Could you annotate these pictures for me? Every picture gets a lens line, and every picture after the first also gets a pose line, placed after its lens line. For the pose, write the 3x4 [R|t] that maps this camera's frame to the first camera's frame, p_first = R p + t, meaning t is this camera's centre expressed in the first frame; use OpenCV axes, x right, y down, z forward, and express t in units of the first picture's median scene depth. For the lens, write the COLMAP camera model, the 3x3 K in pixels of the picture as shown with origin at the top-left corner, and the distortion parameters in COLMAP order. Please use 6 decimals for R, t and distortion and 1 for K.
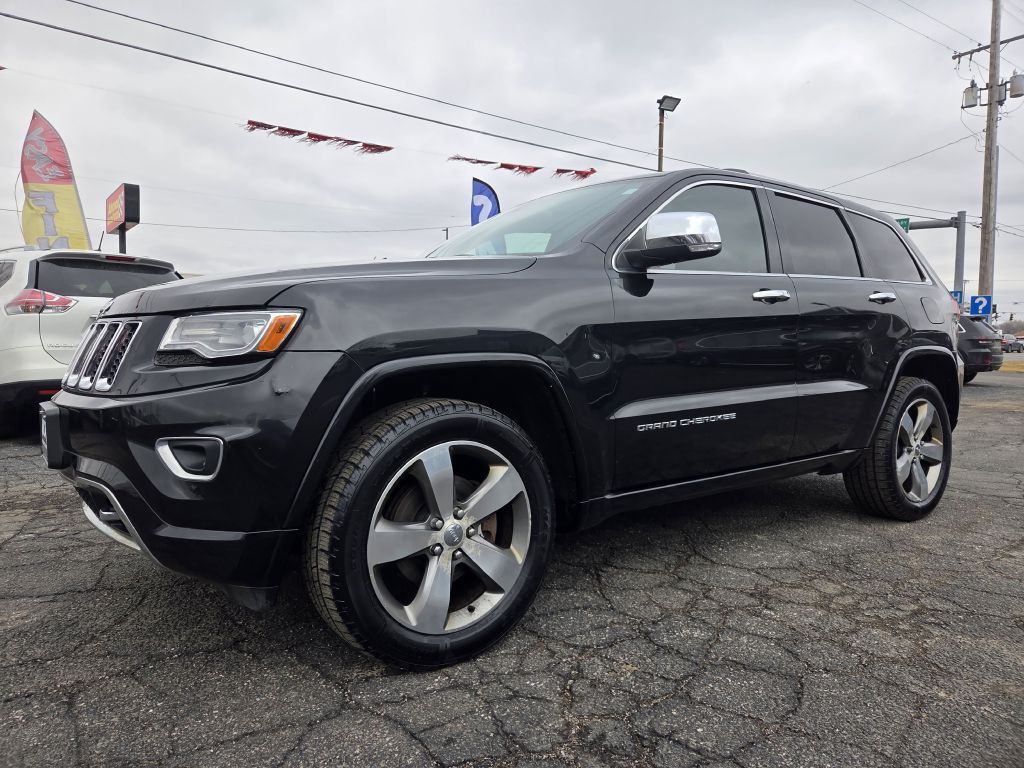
lens RADIAL K [[693.4, 0, 498.4], [0, 693.4, 377.3], [0, 0, 1]] dist [0.072863, -0.059111]
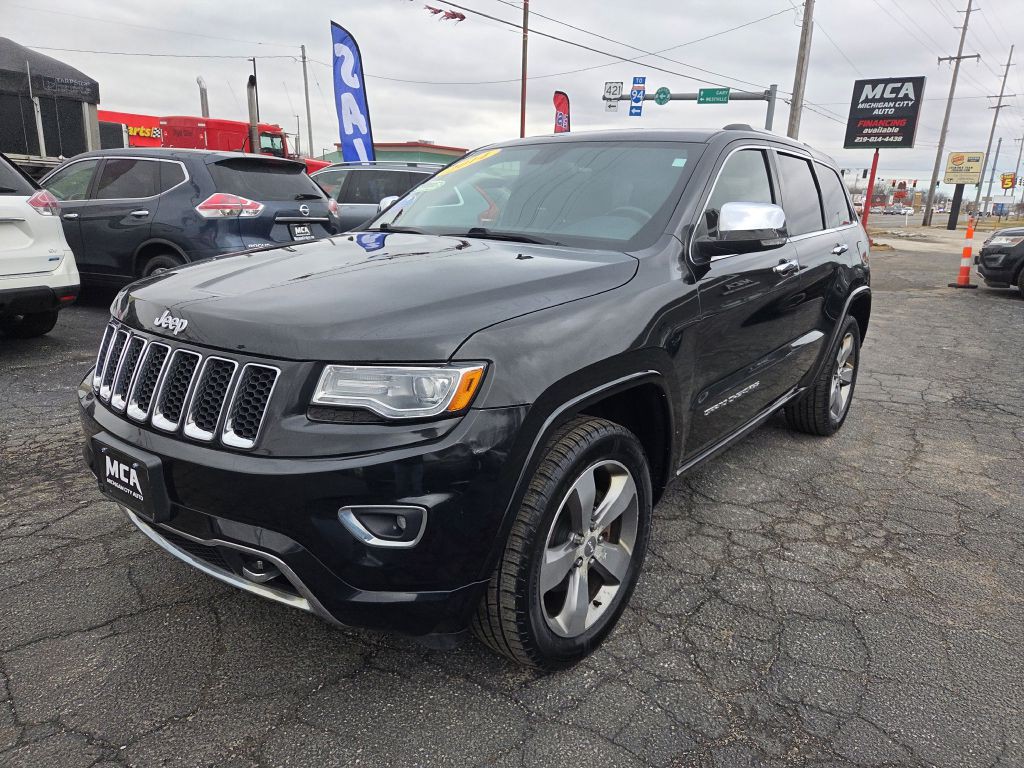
lens RADIAL K [[693.4, 0, 519.8], [0, 693.4, 395.9], [0, 0, 1]] dist [0.072863, -0.059111]
pose [[0.960250, -0.057077, 0.273244, -0.384456], [-0.007606, 0.973159, 0.230010, -0.207626], [-0.279038, -0.222945, 0.934041, 0.077319]]
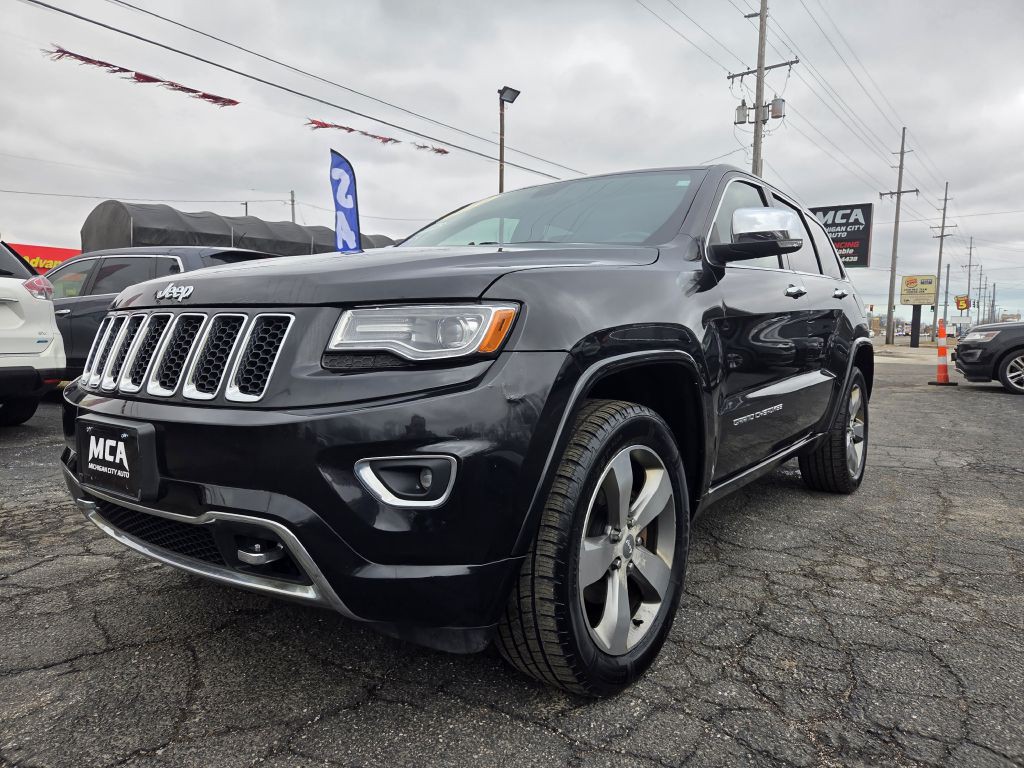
lens RADIAL K [[693.4, 0, 495.6], [0, 693.4, 377.4], [0, 0, 1]] dist [0.072863, -0.059111]
pose [[0.959175, -0.016197, 0.282347, -0.427669], [0.009982, 0.999676, 0.023435, -0.019698], [-0.282635, -0.019659, 0.959026, 0.138187]]
